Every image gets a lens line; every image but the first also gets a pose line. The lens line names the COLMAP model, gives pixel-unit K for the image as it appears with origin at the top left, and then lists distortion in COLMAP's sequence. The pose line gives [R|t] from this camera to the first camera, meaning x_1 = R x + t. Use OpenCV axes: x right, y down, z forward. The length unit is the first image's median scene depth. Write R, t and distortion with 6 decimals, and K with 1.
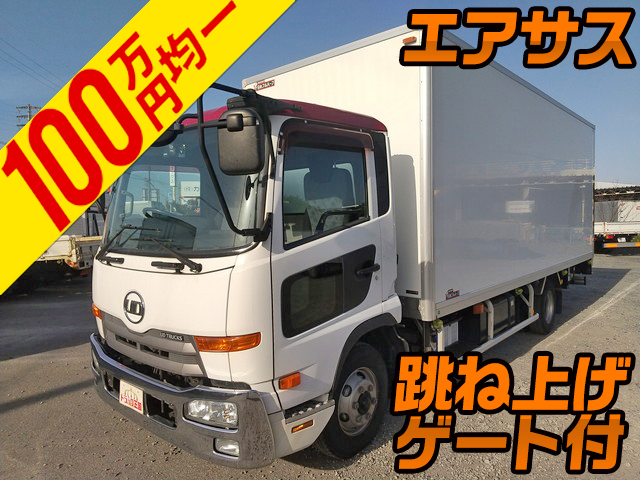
lens RADIAL K [[452.9, 0, 320.0], [0, 452.9, 240.0], [0, 0, 1]] dist [0.003415, -0.000414]
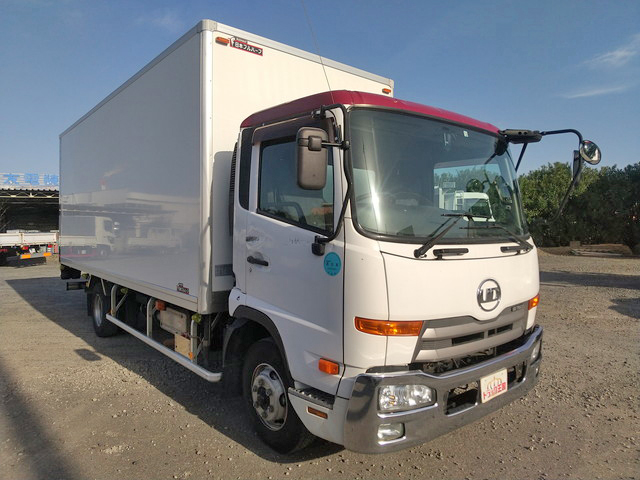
lens RADIAL K [[452.9, 0, 320.0], [0, 452.9, 240.0], [0, 0, 1]] dist [0.003415, -0.000414]
pose [[0.126339, -0.003319, 0.991982, -1.596361], [0.038814, 0.999245, -0.001600, 0.015782], [-0.991228, 0.038705, 0.126372, 1.370260]]
